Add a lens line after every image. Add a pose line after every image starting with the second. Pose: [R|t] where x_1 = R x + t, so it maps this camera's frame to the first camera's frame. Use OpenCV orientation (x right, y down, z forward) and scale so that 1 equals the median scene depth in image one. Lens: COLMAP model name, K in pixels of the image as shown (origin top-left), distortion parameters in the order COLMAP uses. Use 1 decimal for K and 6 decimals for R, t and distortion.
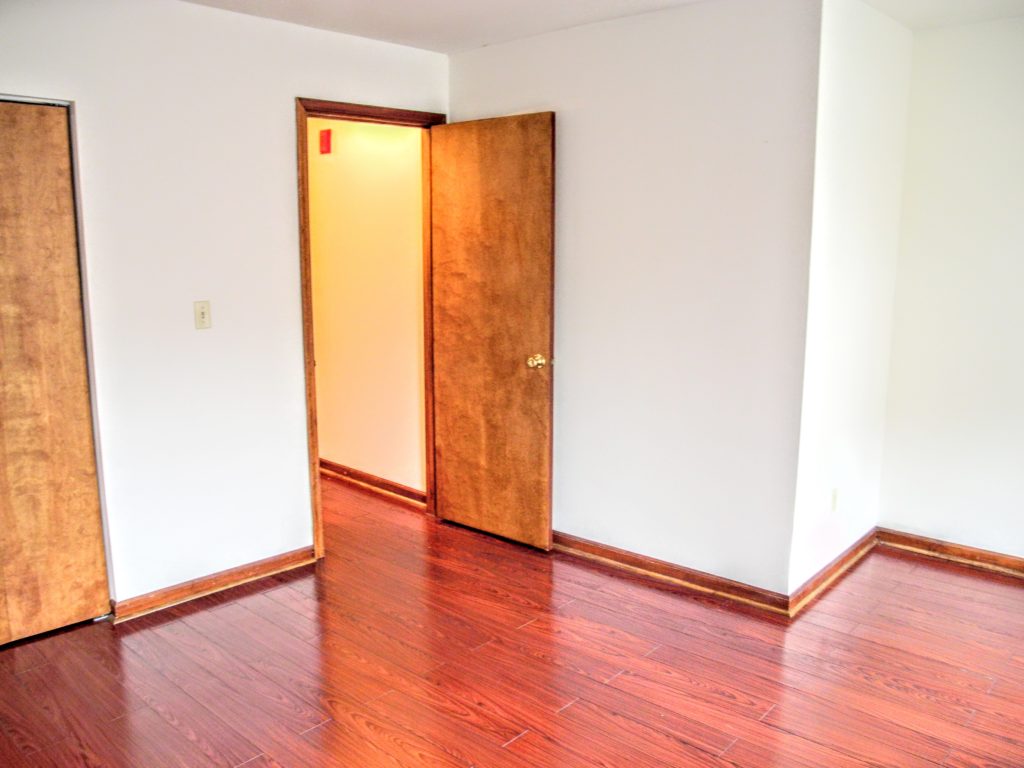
lens RADIAL K [[825.1, 0, 500.8], [0, 825.1, 387.8], [0, 0, 1]] dist [-0.156437, 0.146616]
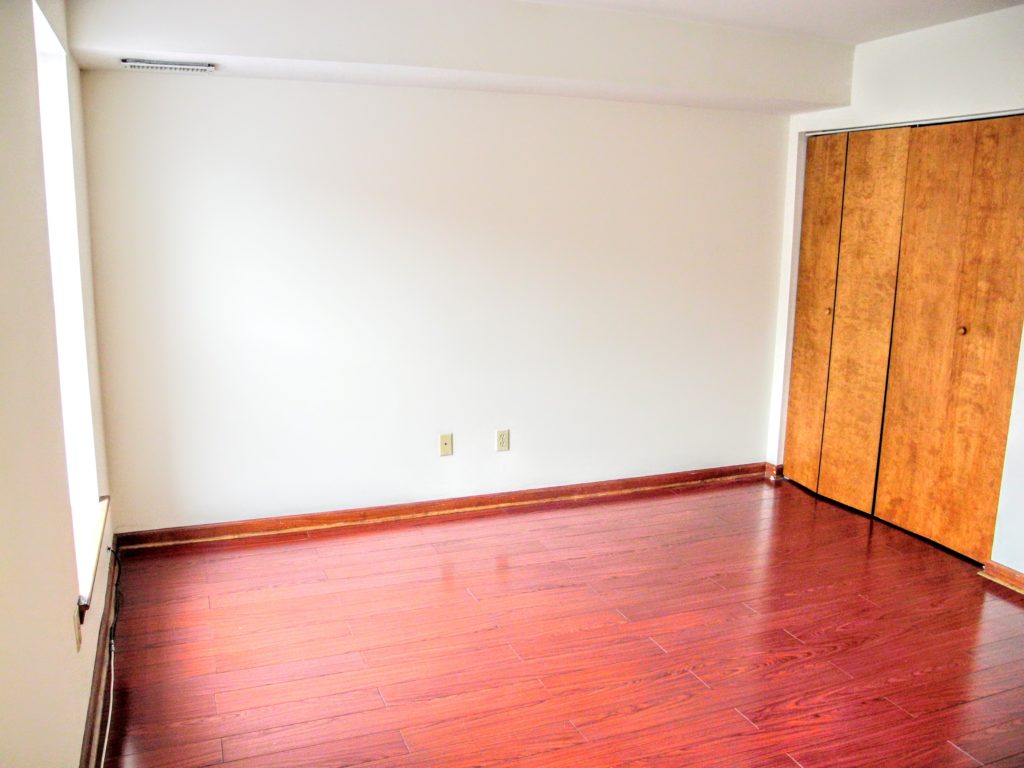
lens RADIAL K [[848.6, 0, 512.0], [0, 848.6, 384.0], [0, 0, 1]] dist [-0.126145, 0.106687]
pose [[-0.429862, 0.171236, -0.886508, 0.741488], [-0.174115, 0.947701, 0.267483, -0.144456], [0.885947, 0.269335, -0.377566, 0.751130]]
